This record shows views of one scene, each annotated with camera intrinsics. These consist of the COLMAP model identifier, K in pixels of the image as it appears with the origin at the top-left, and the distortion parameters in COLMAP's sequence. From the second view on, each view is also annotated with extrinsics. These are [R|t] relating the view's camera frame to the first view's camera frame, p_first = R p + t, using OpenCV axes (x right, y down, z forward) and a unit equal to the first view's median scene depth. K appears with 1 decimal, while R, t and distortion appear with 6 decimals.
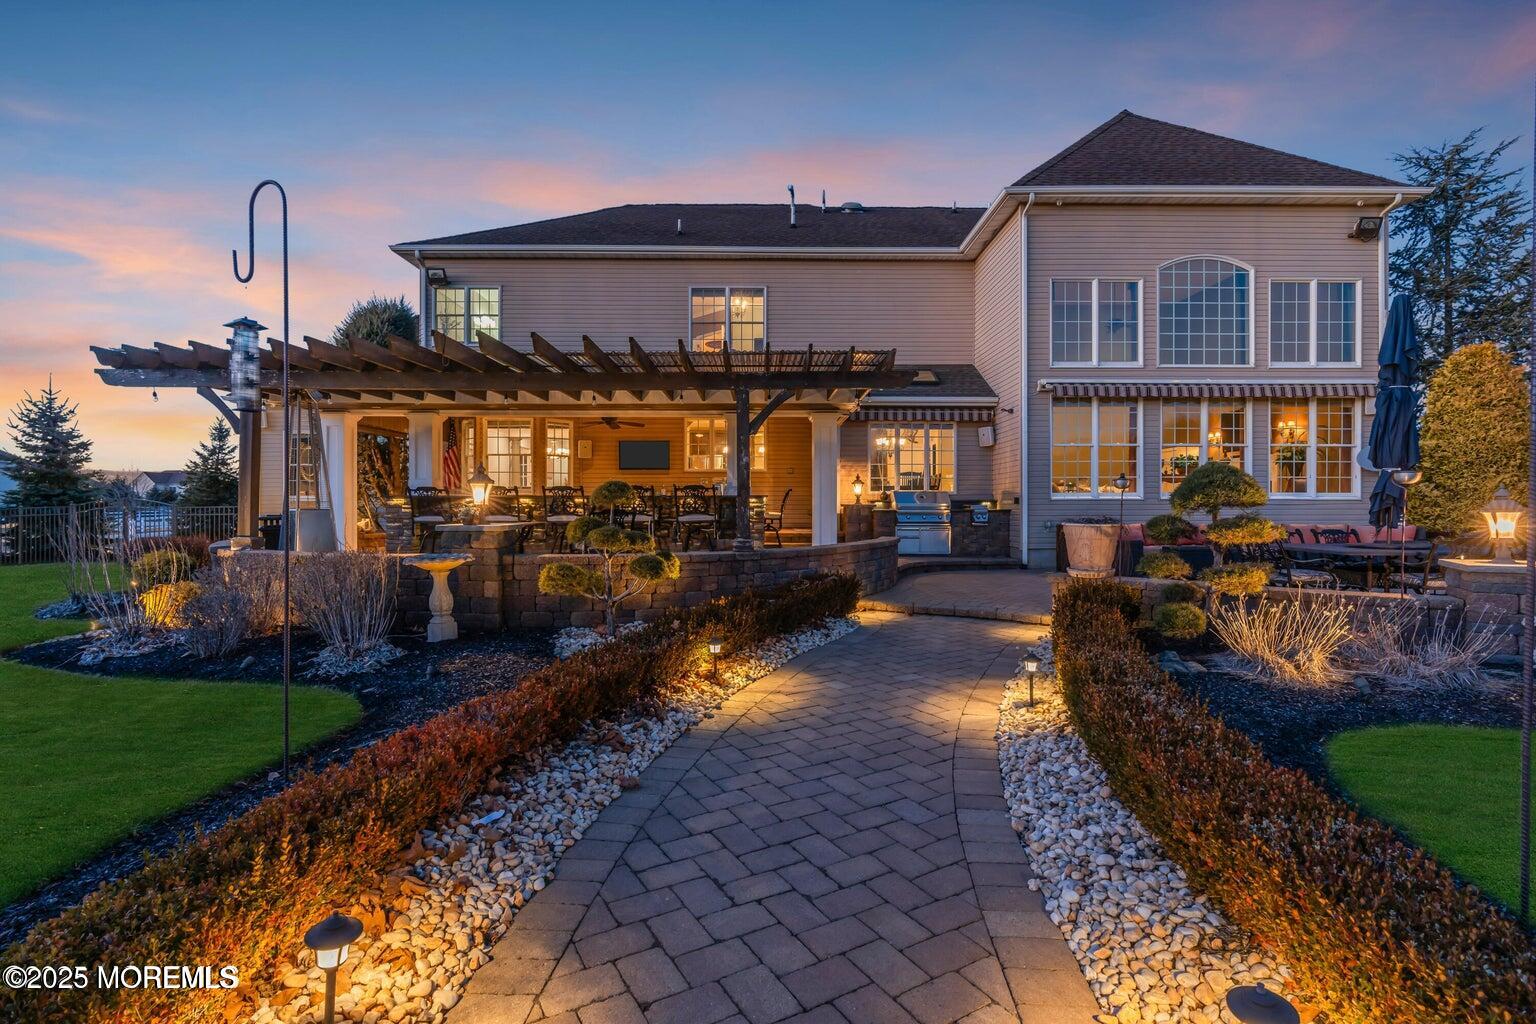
lens RADIAL K [[761.0, 0, 768.0], [0, 761.0, 512.0], [0, 0, 1]] dist [0.008978, 0.000180]
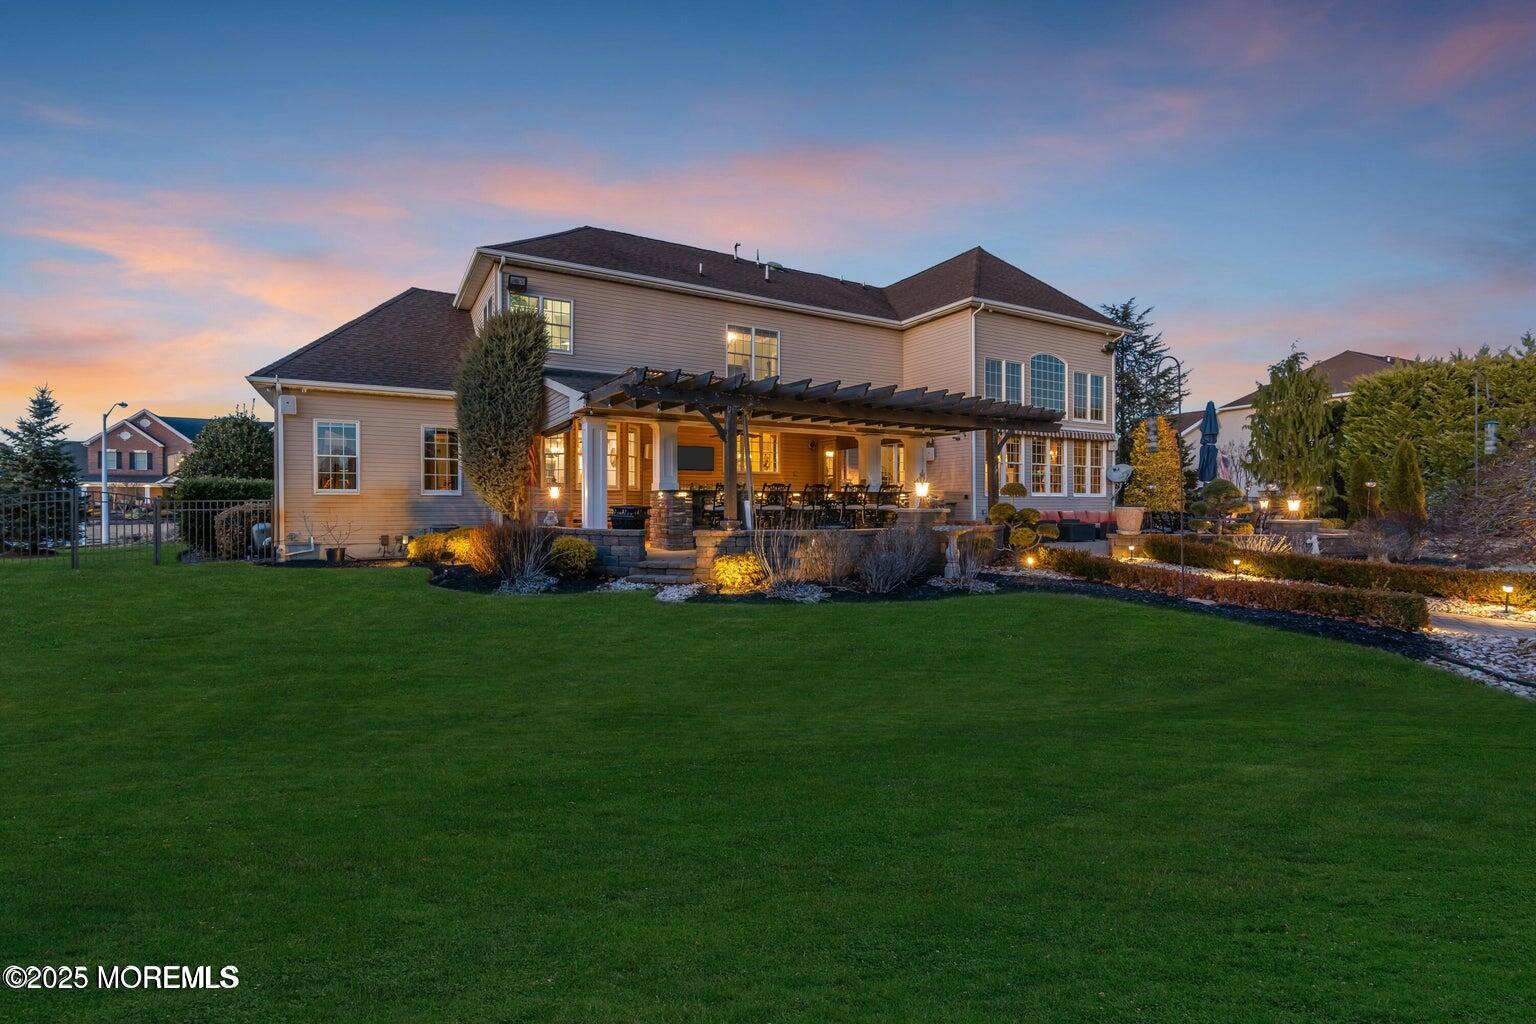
lens RADIAL K [[691.3, 0, 768.0], [0, 691.3, 512.0], [0, 0, 1]] dist [-0.001936, -0.000098]
pose [[0.882845, 0.003847, 0.469649, -0.681356], [-0.013170, 0.999776, 0.016566, 0.001410], [-0.469481, -0.020810, 0.882698, -0.070135]]
